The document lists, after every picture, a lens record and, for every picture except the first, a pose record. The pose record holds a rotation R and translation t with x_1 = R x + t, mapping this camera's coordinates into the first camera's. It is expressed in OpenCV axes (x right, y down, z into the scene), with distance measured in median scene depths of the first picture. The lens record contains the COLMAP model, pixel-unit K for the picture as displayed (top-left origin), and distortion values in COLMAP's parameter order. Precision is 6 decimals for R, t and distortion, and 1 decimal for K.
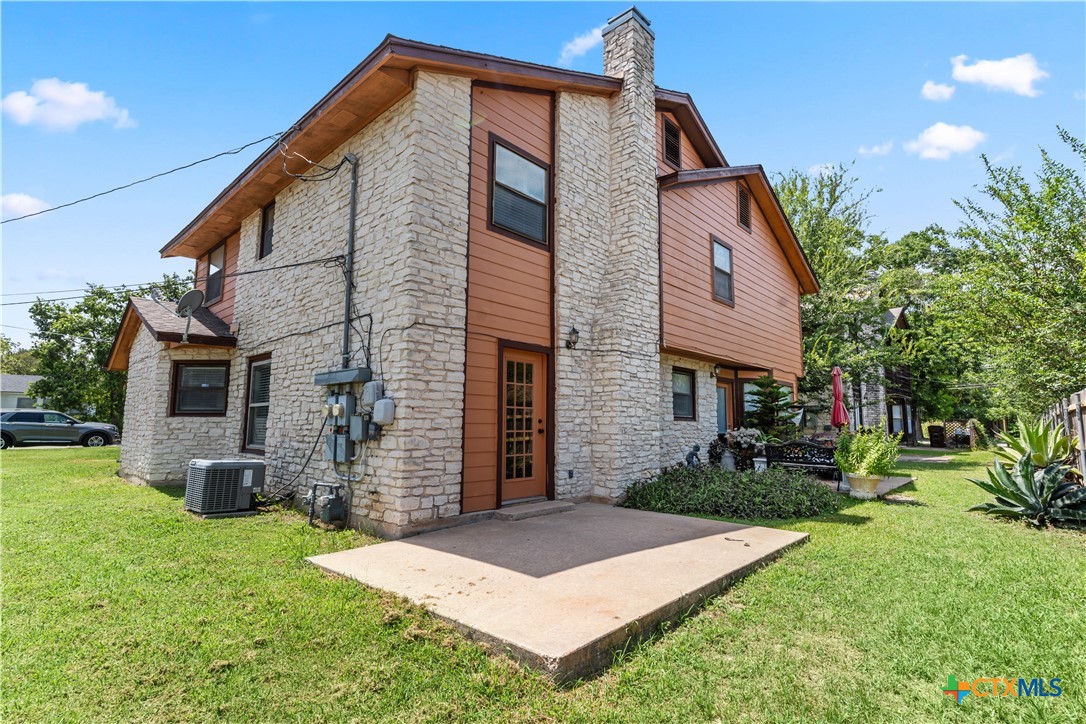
lens RADIAL K [[515.1, 0, 542.3], [0, 515.1, 363.9], [0, 0, 1]] dist [0.000860, 0.003648]
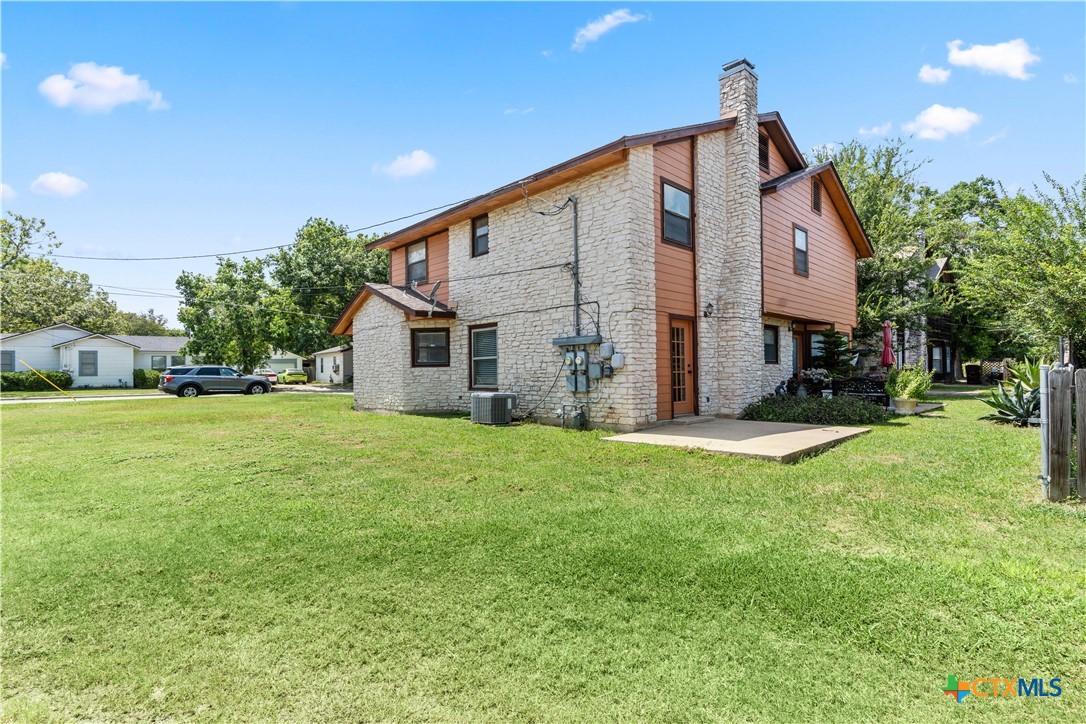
lens RADIAL K [[515.1, 0, 542.9], [0, 515.1, 364.0], [0, 0, 1]] dist [0.000860, 0.003648]
pose [[0.998241, -0.018597, -0.056288, -0.293758], [0.024181, 0.994673, 0.100208, -0.047767], [0.054125, -0.101393, 0.993373, -0.457767]]
